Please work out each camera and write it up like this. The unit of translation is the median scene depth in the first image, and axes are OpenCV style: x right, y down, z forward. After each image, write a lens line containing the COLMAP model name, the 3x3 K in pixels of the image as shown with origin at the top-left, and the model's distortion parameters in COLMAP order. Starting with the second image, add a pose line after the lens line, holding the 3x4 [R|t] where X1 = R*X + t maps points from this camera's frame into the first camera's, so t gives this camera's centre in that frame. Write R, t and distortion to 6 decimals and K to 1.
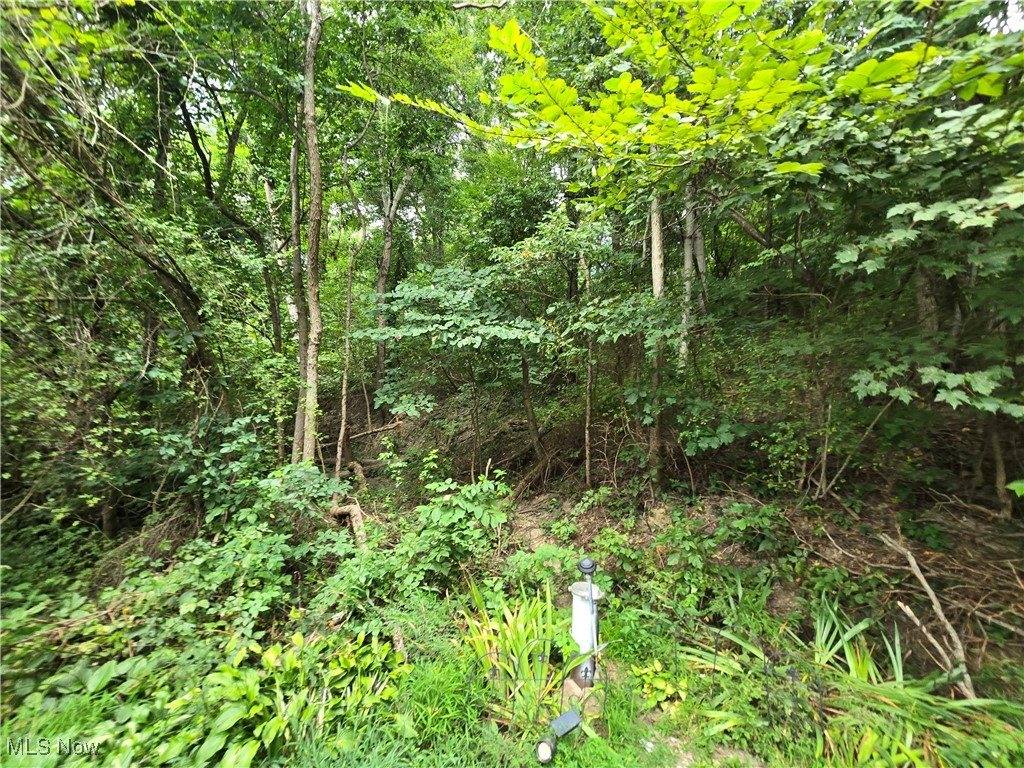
lens RADIAL K [[418.6, 0, 506.6], [0, 418.6, 389.9], [0, 0, 1]] dist [-0.002353, 0.000990]
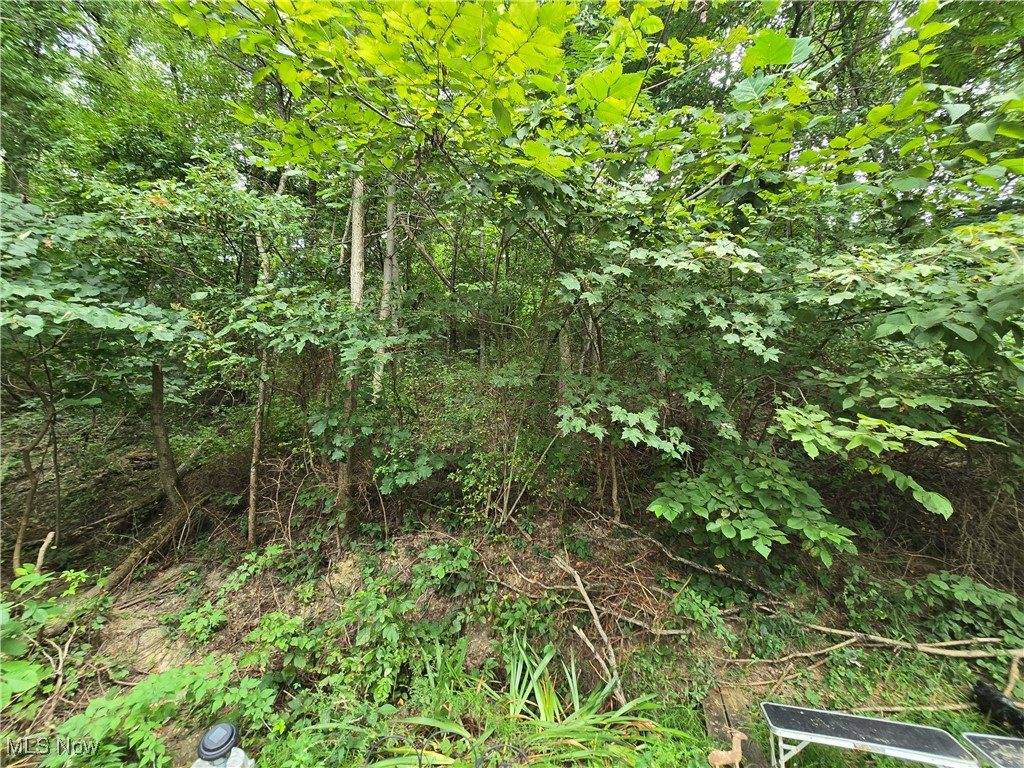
lens RADIAL K [[418.6, 0, 506.6], [0, 418.6, 389.9], [0, 0, 1]] dist [-0.002353, 0.000990]
pose [[0.755818, 0.059320, 0.652089, 0.051399], [-0.024351, 0.997745, -0.062539, -0.010082], [-0.654329, 0.031390, 0.755559, 0.177697]]
